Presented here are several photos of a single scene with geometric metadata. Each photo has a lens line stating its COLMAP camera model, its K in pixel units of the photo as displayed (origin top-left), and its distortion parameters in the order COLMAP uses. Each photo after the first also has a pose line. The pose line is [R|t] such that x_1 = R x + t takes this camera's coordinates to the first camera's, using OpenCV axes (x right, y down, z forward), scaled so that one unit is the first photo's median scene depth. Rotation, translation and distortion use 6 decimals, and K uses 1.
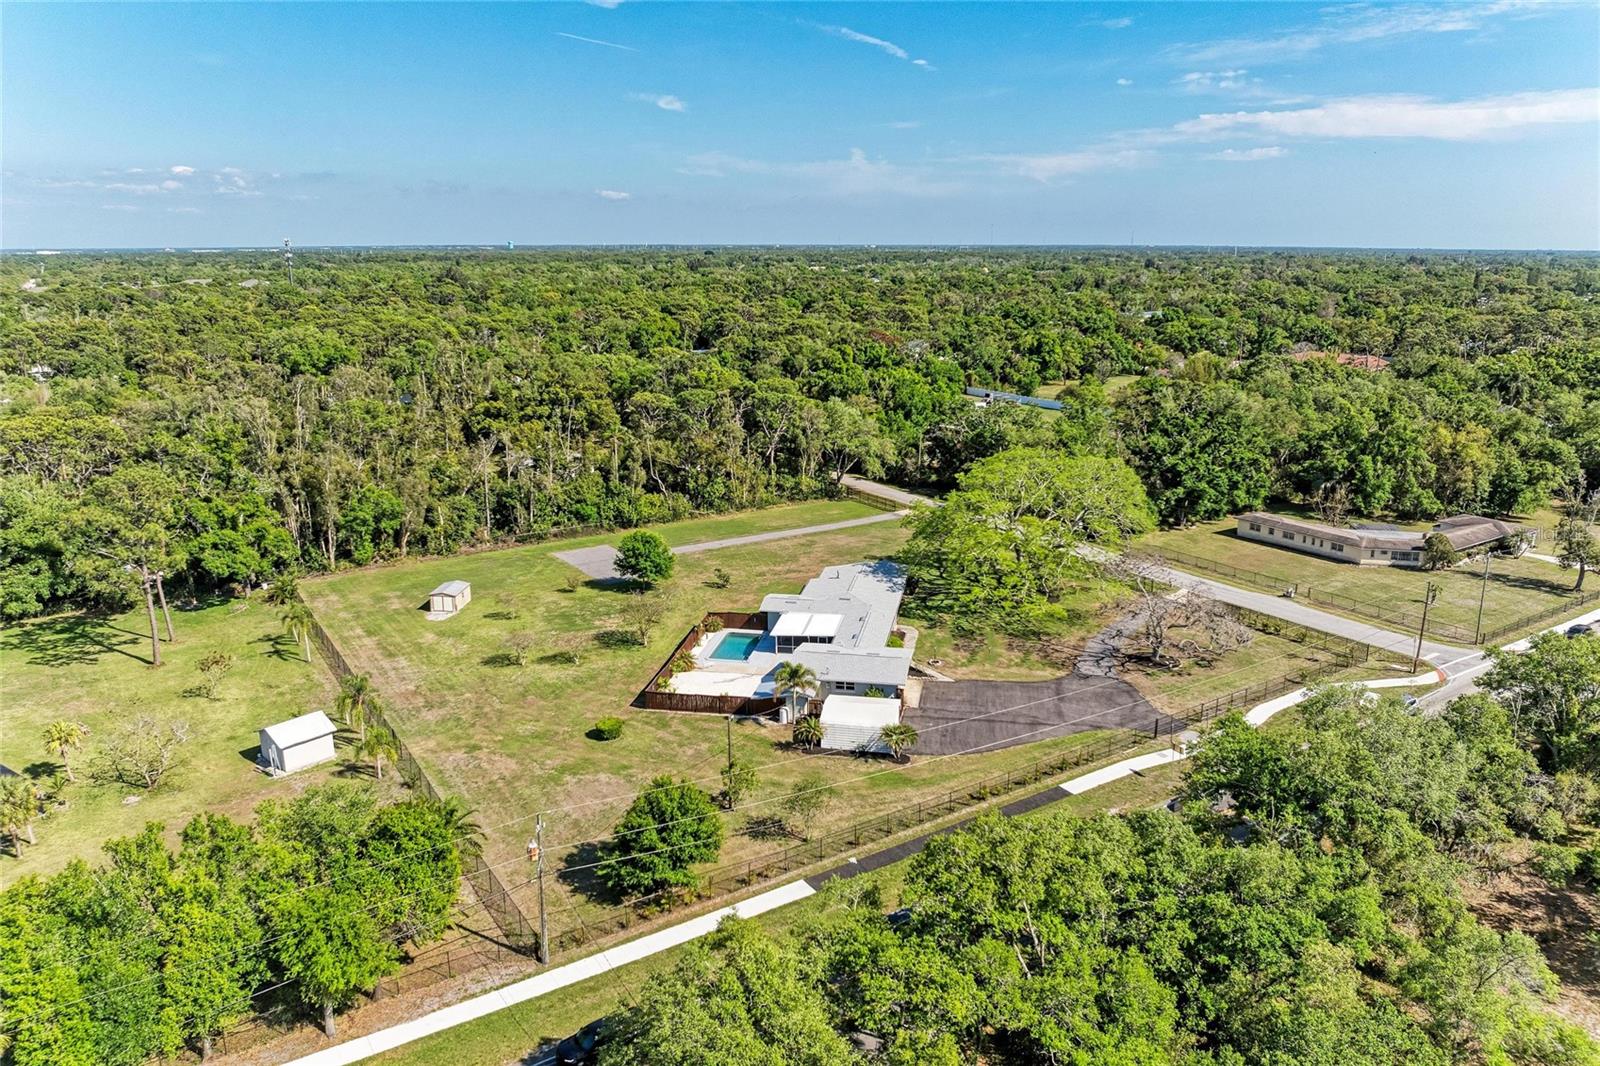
lens RADIAL K [[1141.8, 0, 811.9], [0, 1141.8, 531.8], [0, 0, 1]] dist [-0.038016, 0.004091]
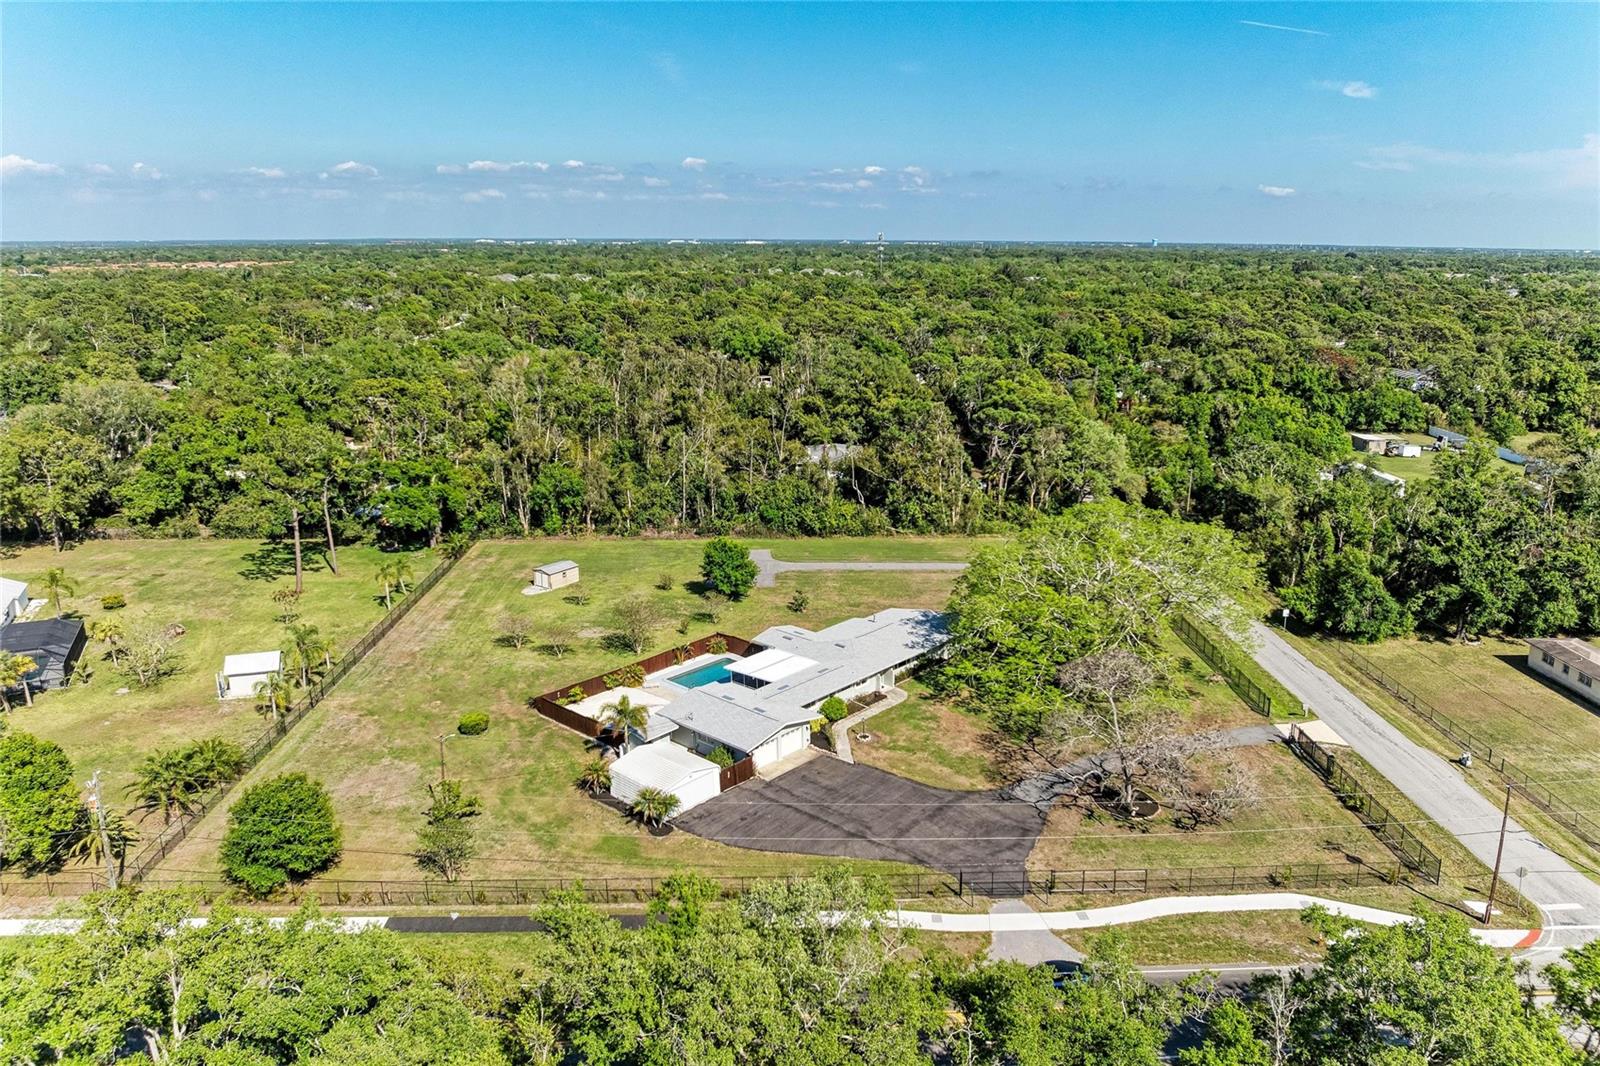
lens RADIAL K [[1138.0, 0, 801.4], [0, 1138.0, 551.5], [0, 0, 1]] dist [-0.040818, 0.005158]
pose [[0.845959, 0.145713, -0.512954, 0.379218], [-0.135505, 0.989107, 0.057500, -0.051416], [0.515744, 0.020865, 0.856488, 0.190052]]
